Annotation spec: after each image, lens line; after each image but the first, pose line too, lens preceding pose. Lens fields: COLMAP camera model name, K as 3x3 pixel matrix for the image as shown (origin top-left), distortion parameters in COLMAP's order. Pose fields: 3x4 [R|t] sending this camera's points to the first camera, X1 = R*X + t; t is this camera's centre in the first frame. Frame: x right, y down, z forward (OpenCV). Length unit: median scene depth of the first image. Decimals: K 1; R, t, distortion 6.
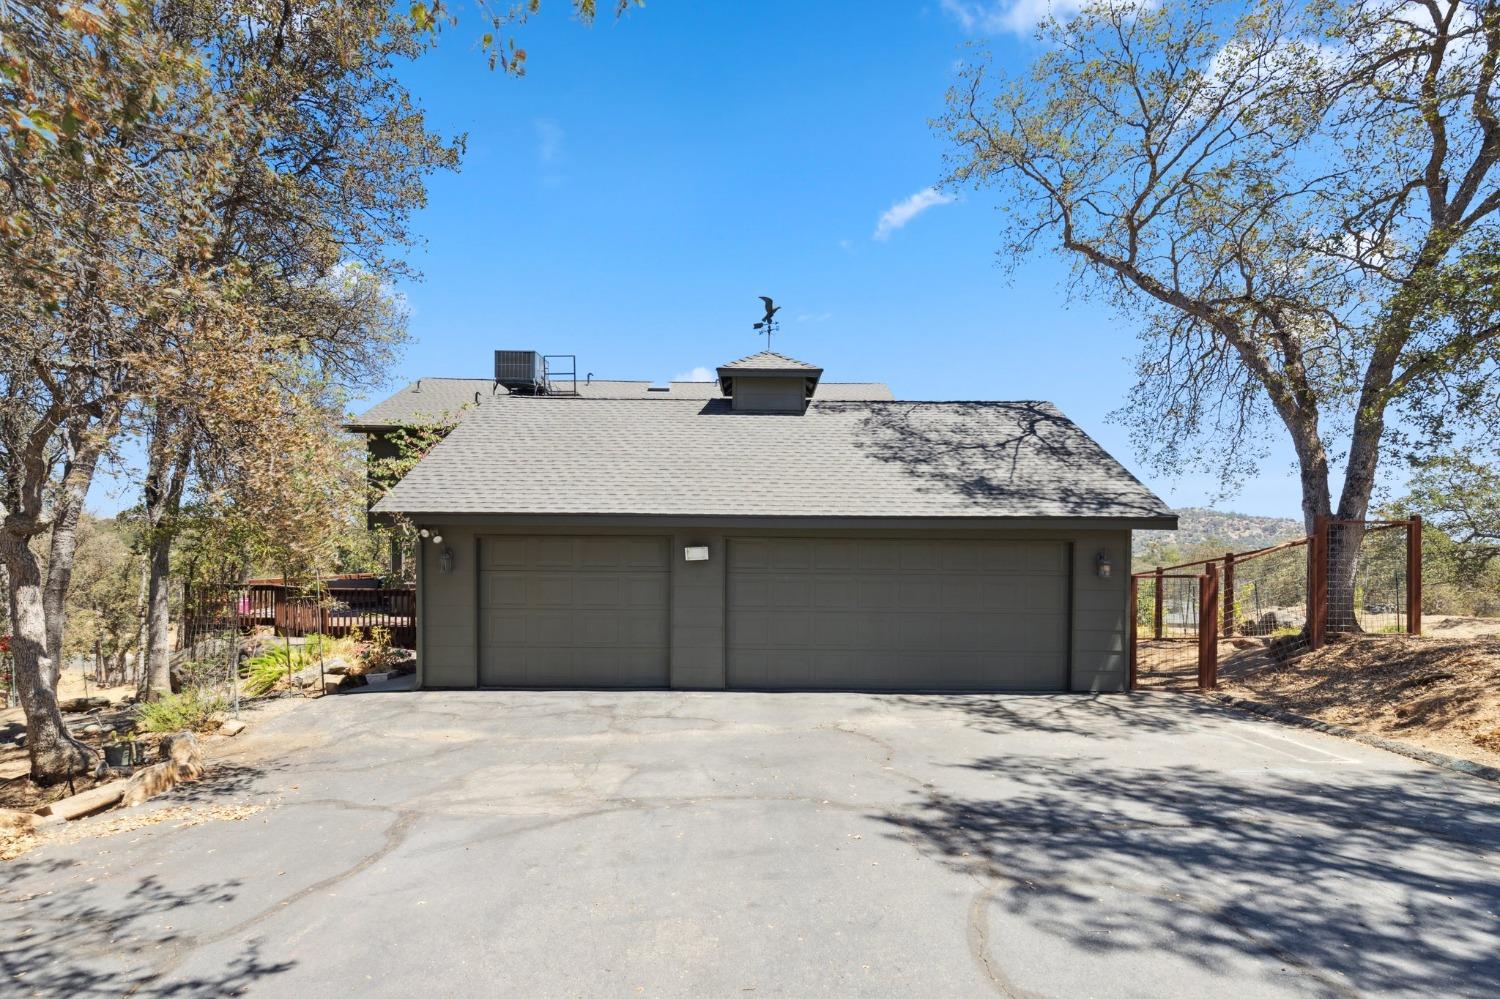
lens RADIAL K [[705.5, 0, 749.2], [0, 705.5, 531.8], [0, 0, 1]] dist [0.000771, 0.000035]
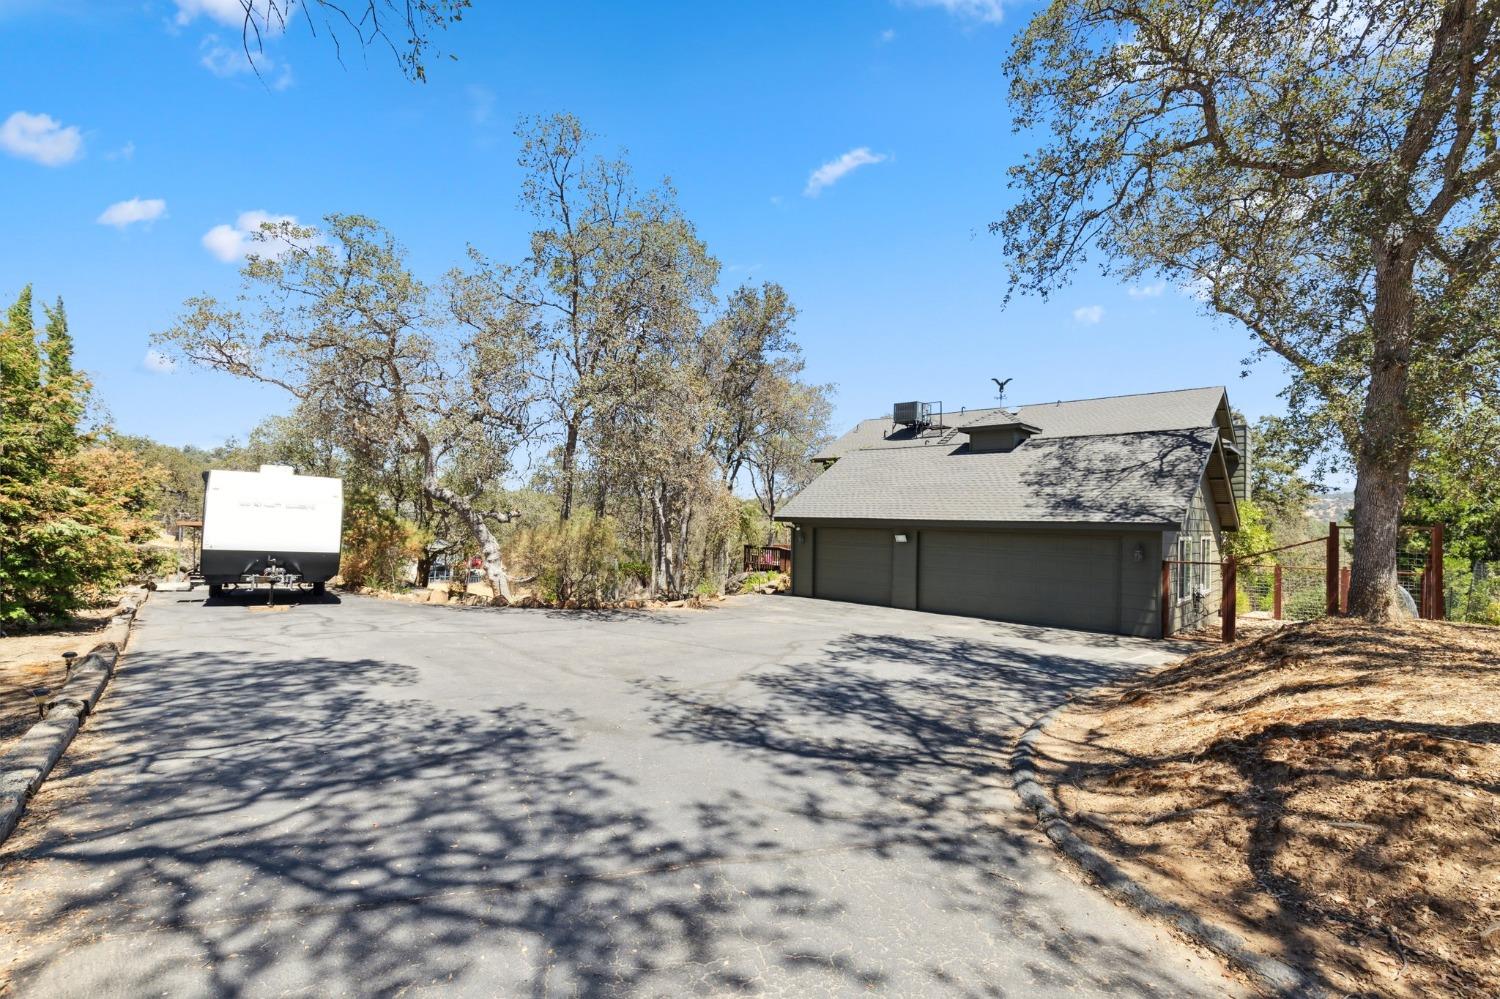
lens RADIAL K [[680.9, 0, 752.0], [0, 680.9, 513.6], [0, 0, 1]] dist [0.001108, 0.000080]
pose [[0.739642, 0.003466, -0.672992, 0.880582], [0.001770, 0.999973, 0.007096, -0.052044], [0.672998, -0.006439, 0.739616, -0.682818]]
